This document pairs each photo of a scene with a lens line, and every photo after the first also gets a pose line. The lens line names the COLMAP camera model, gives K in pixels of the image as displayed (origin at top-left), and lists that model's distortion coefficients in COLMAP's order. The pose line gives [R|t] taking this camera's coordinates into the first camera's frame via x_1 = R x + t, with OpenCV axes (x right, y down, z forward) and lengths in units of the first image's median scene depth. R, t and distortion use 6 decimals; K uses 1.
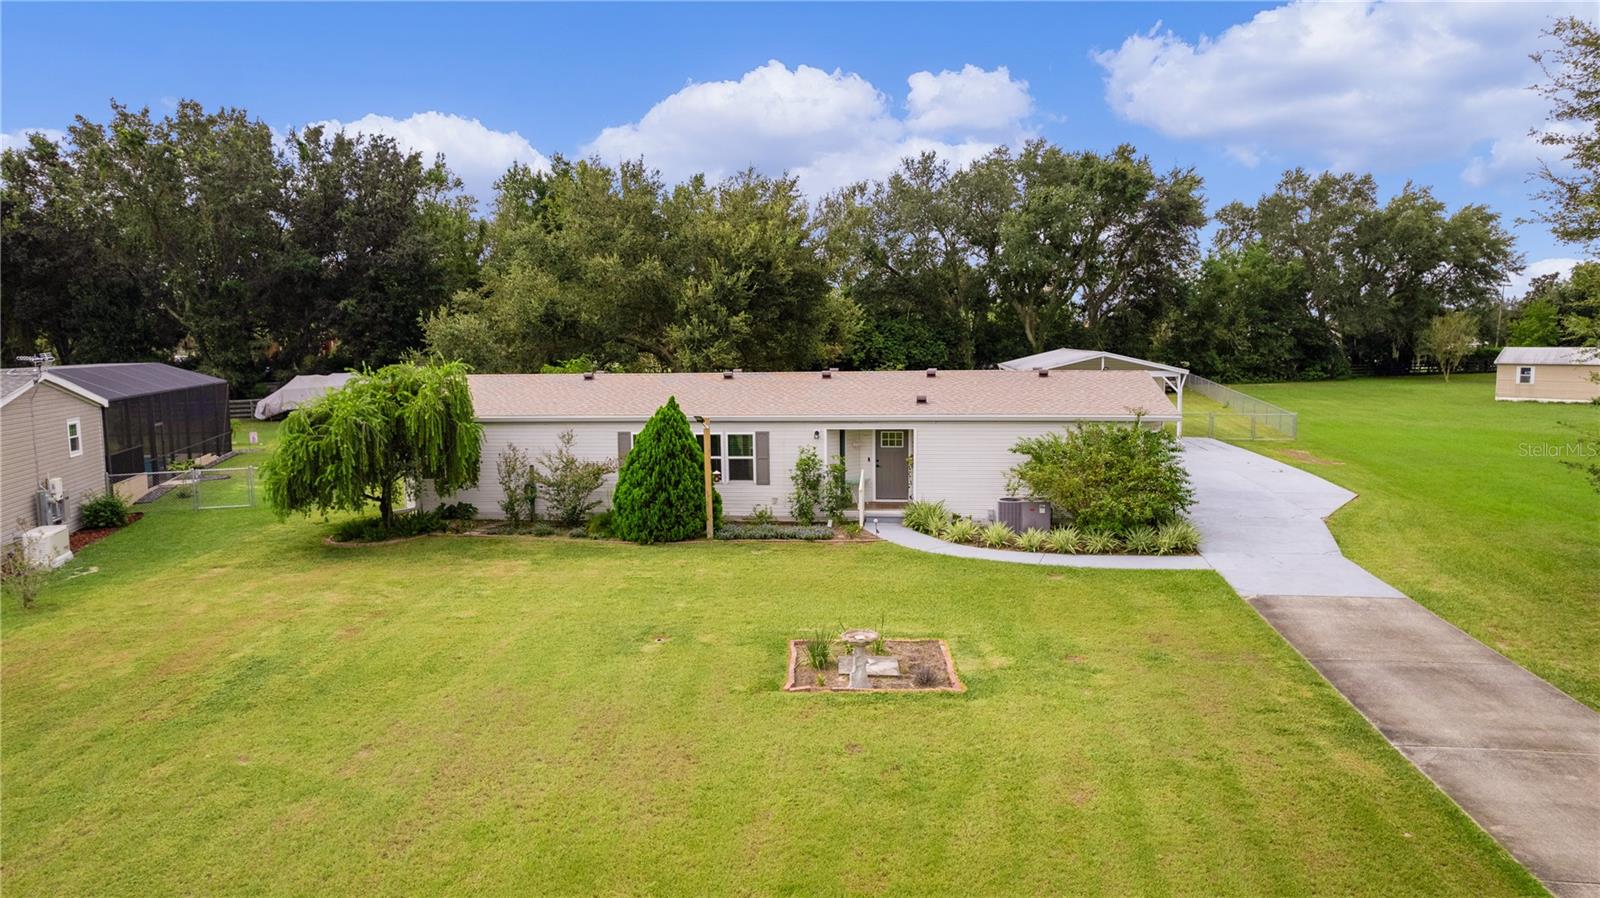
lens RADIAL K [[1044.8, 0, 795.7], [0, 1044.8, 438.1], [0, 0, 1]] dist [-0.071450, 0.057734]
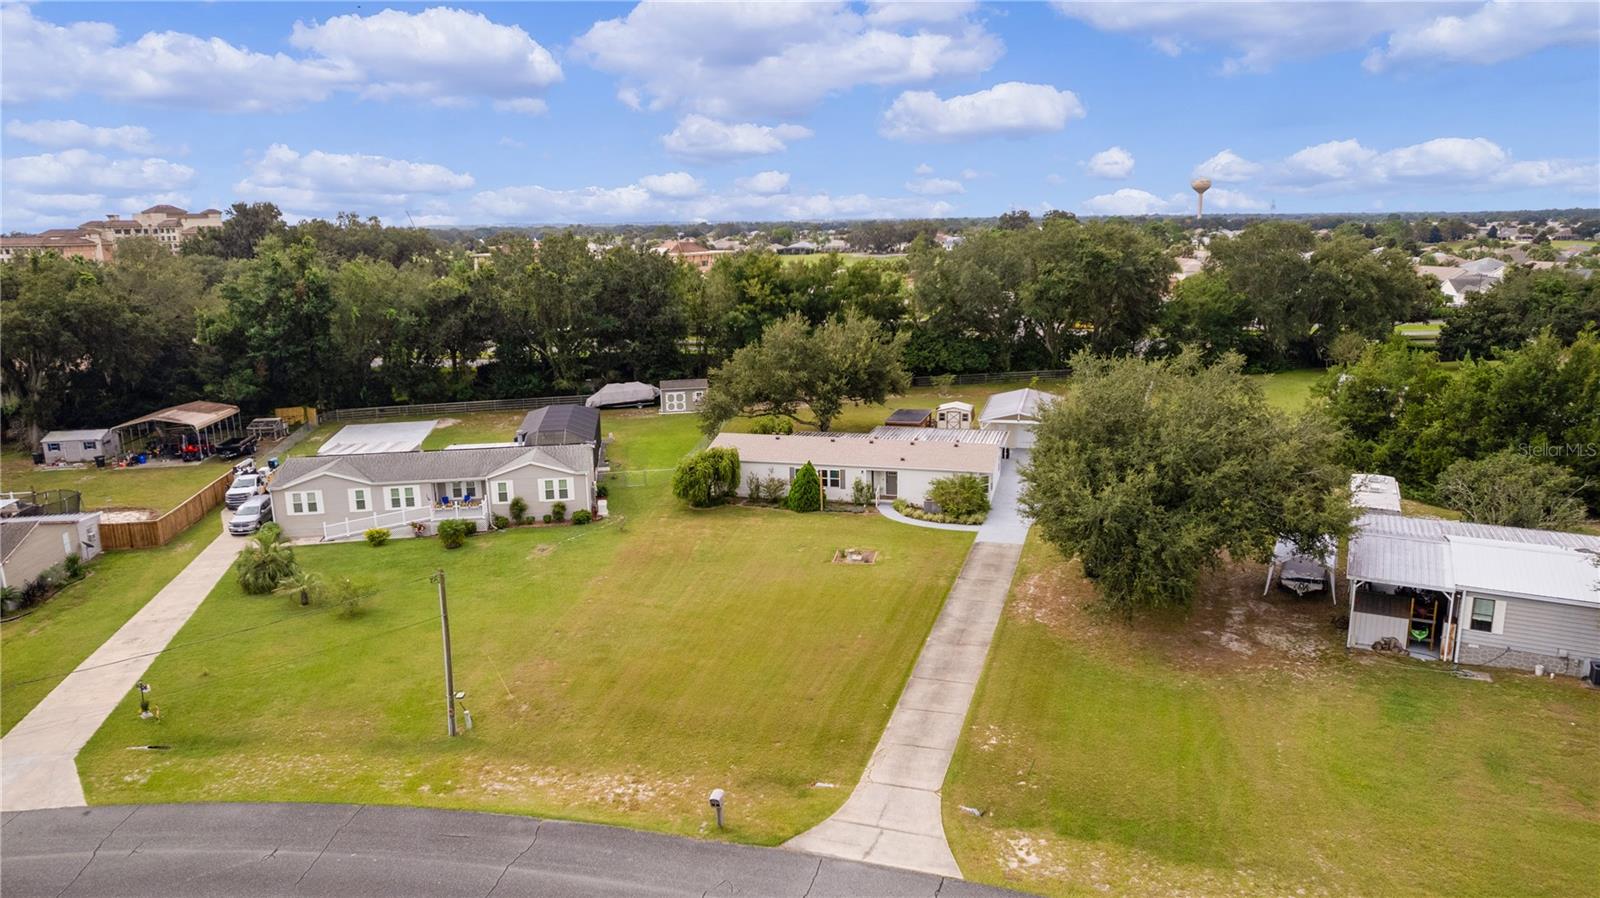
lens RADIAL K [[1044.8, 0, 797.4], [0, 1044.8, 440.2], [0, 0, 1]] dist [-0.071450, 0.057734]
pose [[0.989264, 0.024423, -0.144081, 0.173145], [-0.007605, 0.993204, 0.116136, -0.285523], [0.145939, -0.113793, 0.982727, -1.204799]]
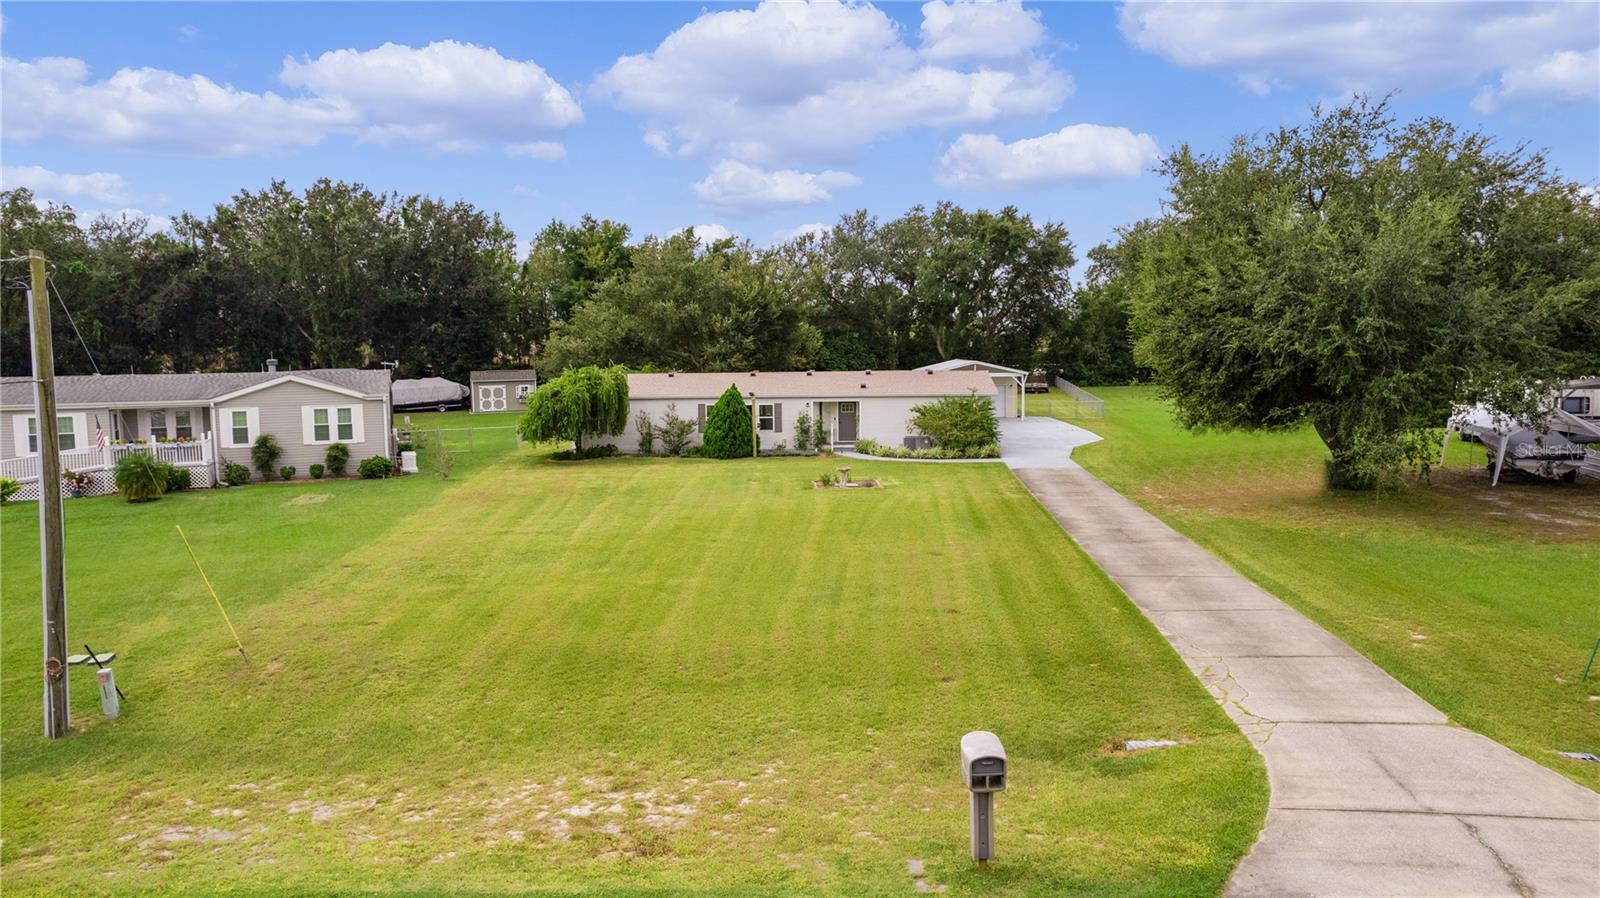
lens RADIAL K [[1044.8, 0, 797.3], [0, 1044.8, 448.7], [0, 0, 1]] dist [-0.071450, 0.057734]
pose [[0.997790, -0.006400, 0.066135, -0.087011], [0.006554, 0.999976, -0.002107, 0.056760], [-0.066120, 0.002536, 0.997808, -0.612922]]
